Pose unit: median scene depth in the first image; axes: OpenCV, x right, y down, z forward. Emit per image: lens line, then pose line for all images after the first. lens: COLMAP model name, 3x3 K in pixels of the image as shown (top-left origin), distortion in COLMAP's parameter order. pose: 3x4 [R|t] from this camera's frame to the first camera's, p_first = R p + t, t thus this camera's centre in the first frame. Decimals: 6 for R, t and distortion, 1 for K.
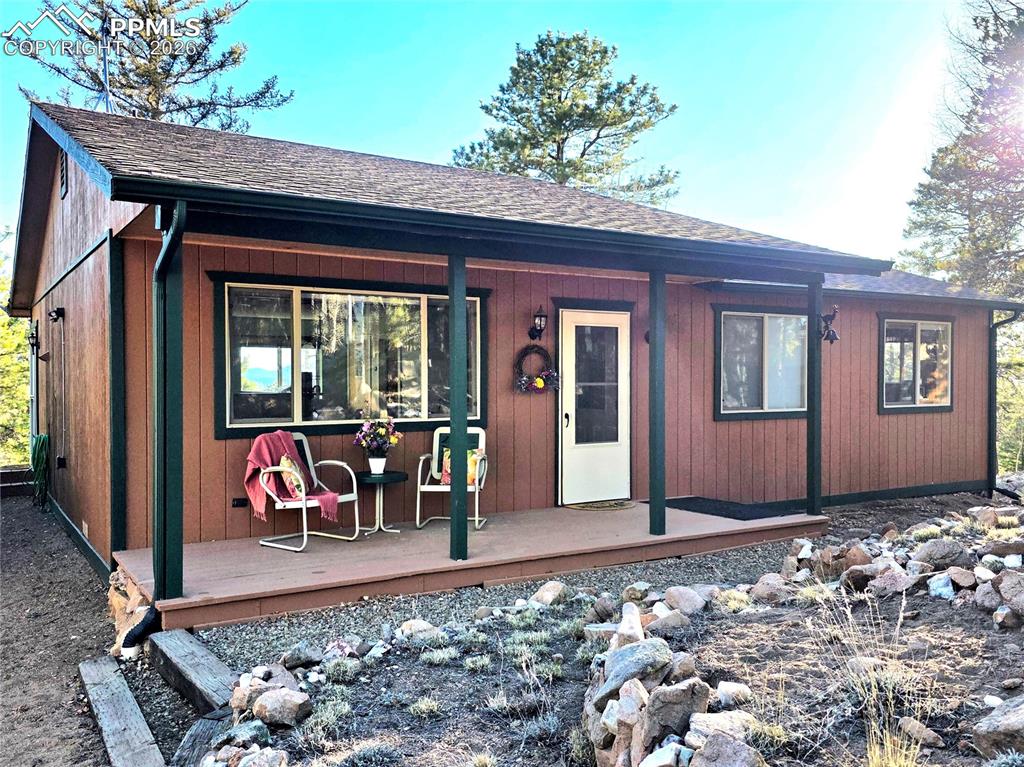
lens RADIAL K [[877.6, 0, 512.0], [0, 877.6, 383.5], [0, 0, 1]] dist [0.004784, 0.005187]
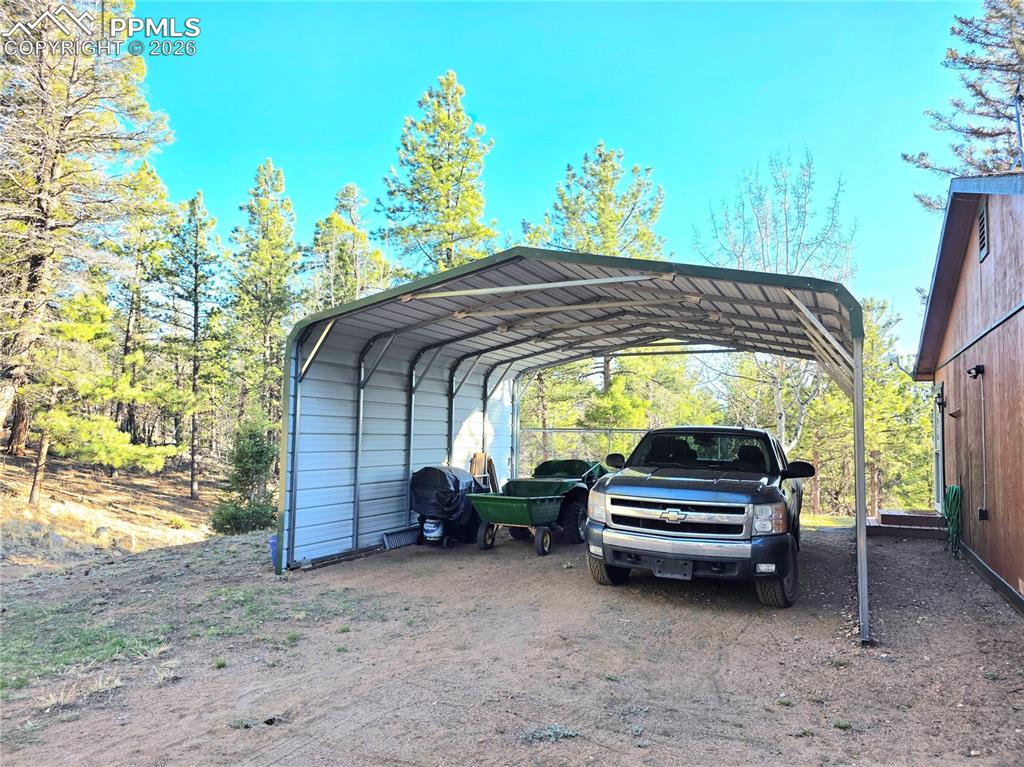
lens RADIAL K [[679.4, 0, 512.0], [0, 679.4, 383.5], [0, 0, 1]] dist [0.002232, 0.001010]
pose [[0.527761, -0.038363, -0.848526, -0.107216], [-0.036301, 0.997048, -0.067657, 0.009635], [0.848617, 0.066509, 0.524811, 0.091273]]
